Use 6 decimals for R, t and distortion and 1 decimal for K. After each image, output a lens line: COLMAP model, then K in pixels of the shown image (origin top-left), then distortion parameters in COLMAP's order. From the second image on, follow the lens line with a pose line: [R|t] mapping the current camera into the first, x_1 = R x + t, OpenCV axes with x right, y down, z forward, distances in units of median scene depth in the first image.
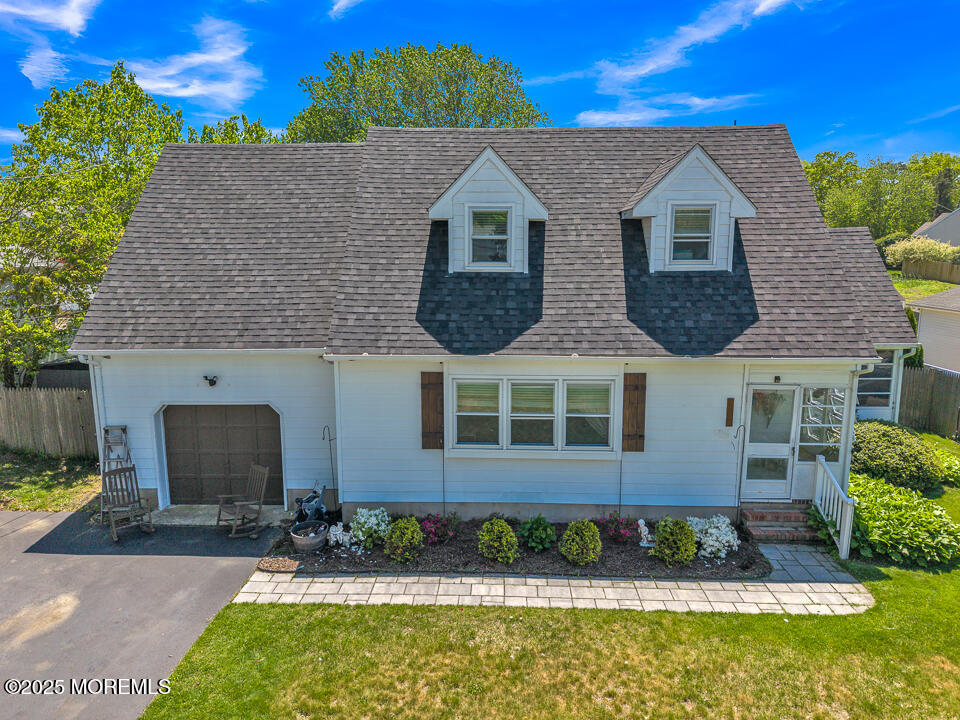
lens RADIAL K [[654.3, 0, 473.9], [0, 654.3, 358.2], [0, 0, 1]] dist [0.044038, -0.062937]
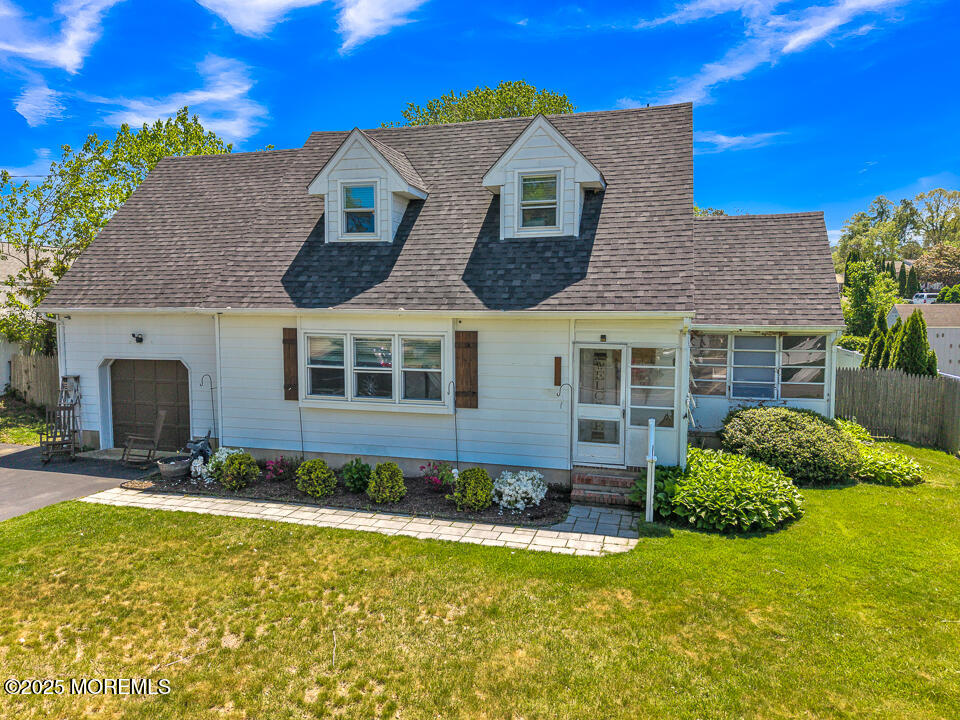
lens RADIAL K [[654.3, 0, 473.9], [0, 654.3, 358.2], [0, 0, 1]] dist [0.044038, -0.062937]
pose [[0.968896, 0.023501, -0.246350, 0.505074], [-0.044828, 0.995679, -0.081326, 0.147497], [0.243374, 0.089840, 0.965763, 0.009009]]
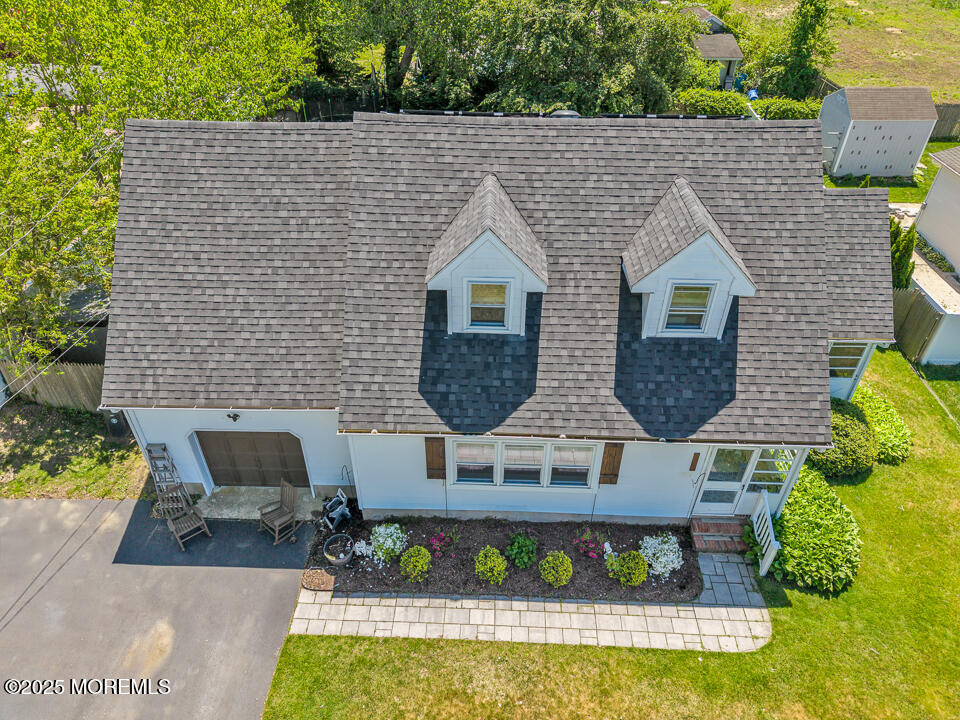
lens RADIAL K [[654.3, 0, 473.9], [0, 654.3, 358.2], [0, 0, 1]] dist [0.044038, -0.062937]
pose [[0.999975, 0.001749, 0.006794, -0.004546], [-0.004802, 0.876604, 0.481188, -0.622341], [-0.005114, -0.481208, 0.876591, 0.081189]]
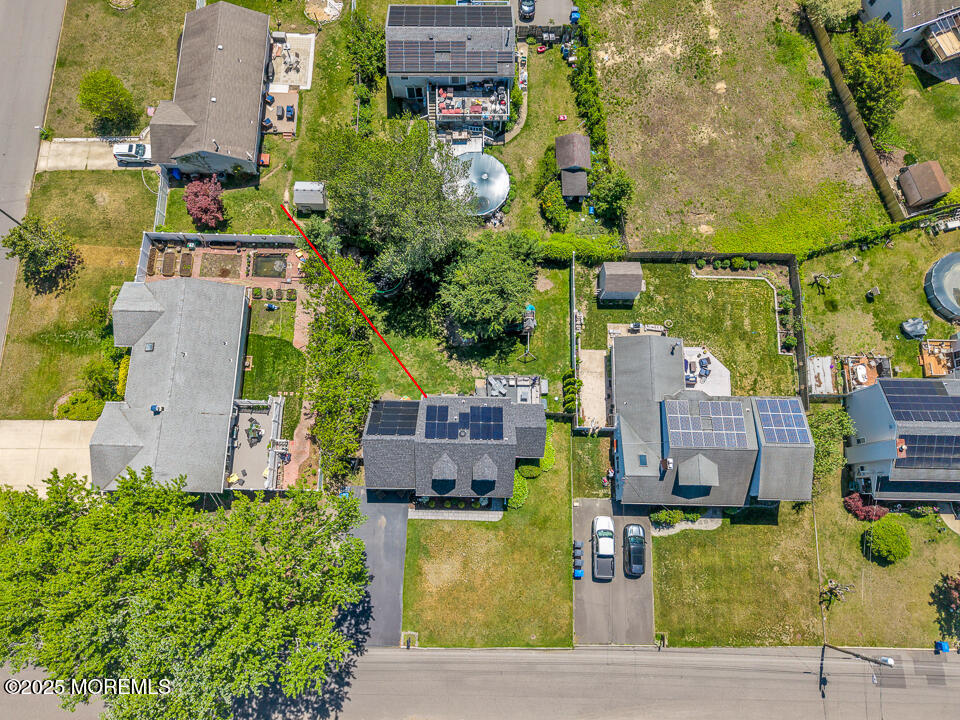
lens RADIAL K [[654.3, 0, 473.9], [0, 654.3, 358.2], [0, 0, 1]] dist [0.044038, -0.062937]
pose [[0.999770, -0.011971, 0.017776, 0.173532], [-0.011919, 0.378728, 0.925431, -5.390952], [-0.017811, -0.925430, 0.378499, -0.043850]]
